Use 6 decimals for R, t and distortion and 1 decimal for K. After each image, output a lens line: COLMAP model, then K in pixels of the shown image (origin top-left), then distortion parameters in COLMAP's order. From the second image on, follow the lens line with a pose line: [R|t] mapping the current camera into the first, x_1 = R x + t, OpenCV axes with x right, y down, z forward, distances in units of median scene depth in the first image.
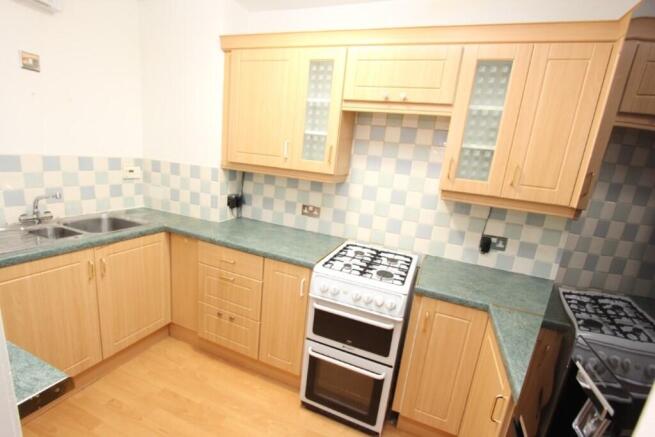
lens RADIAL K [[294.2, 0, 328.6], [0, 294.2, 220.0], [0, 0, 1]] dist [-0.021997, -0.000025]
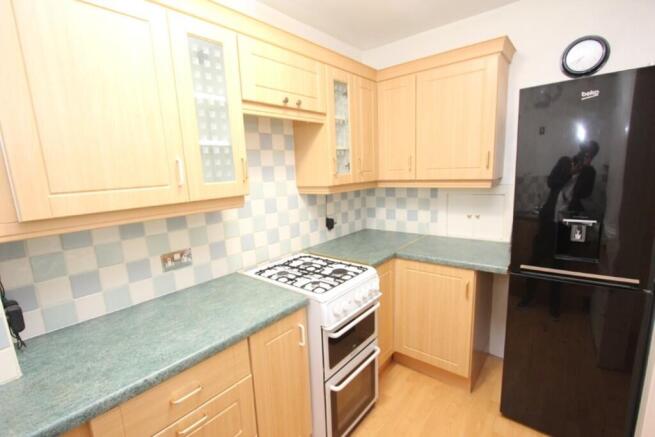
lens RADIAL K [[294.2, 0, 328.6], [0, 294.2, 220.3], [0, 0, 1]] dist [-0.021997, -0.000025]
pose [[0.322653, -0.281084, 0.903818, -0.638632], [0.278827, 0.940742, 0.193030, -0.181128], [-0.904517, 0.189727, 0.381907, 0.518059]]
